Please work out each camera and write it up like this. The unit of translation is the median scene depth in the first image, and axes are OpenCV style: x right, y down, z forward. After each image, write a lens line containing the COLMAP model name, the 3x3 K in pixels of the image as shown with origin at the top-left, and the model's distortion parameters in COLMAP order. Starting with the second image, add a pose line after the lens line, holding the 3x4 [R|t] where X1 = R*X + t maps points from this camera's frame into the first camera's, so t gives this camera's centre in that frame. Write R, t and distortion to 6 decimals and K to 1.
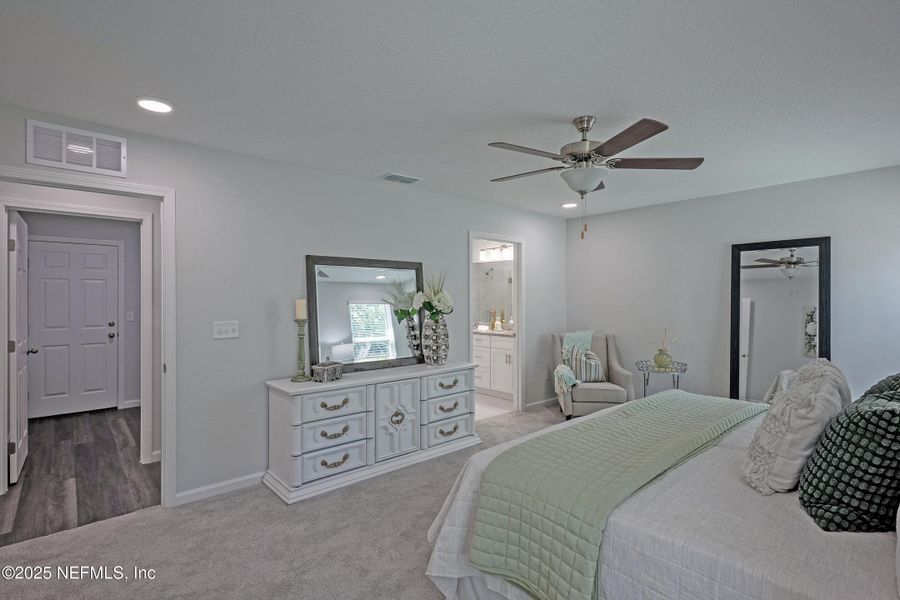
lens RADIAL K [[434.3, 0, 432.1], [0, 434.3, 297.6], [0, 0, 1]] dist [0.005958, 0.000179]
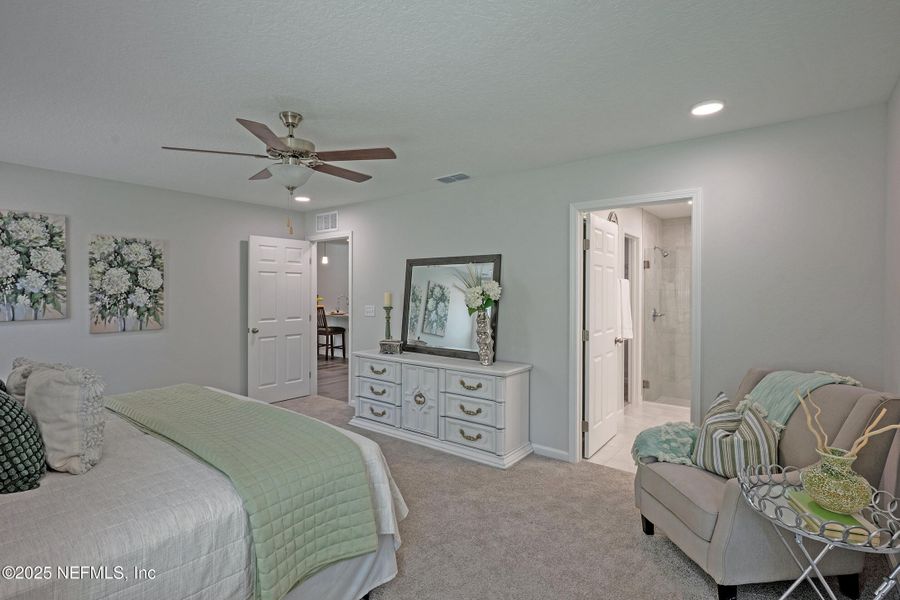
lens RADIAL K [[434.3, 0, 454.6], [0, 434.3, 292.6], [0, 0, 1]] dist [0.005958, 0.000179]
pose [[0.214244, 0.009365, -0.976735, 0.991089], [0.000719, 0.999952, 0.009745, -0.008812], [0.976780, -0.002790, 0.214227, 0.812181]]
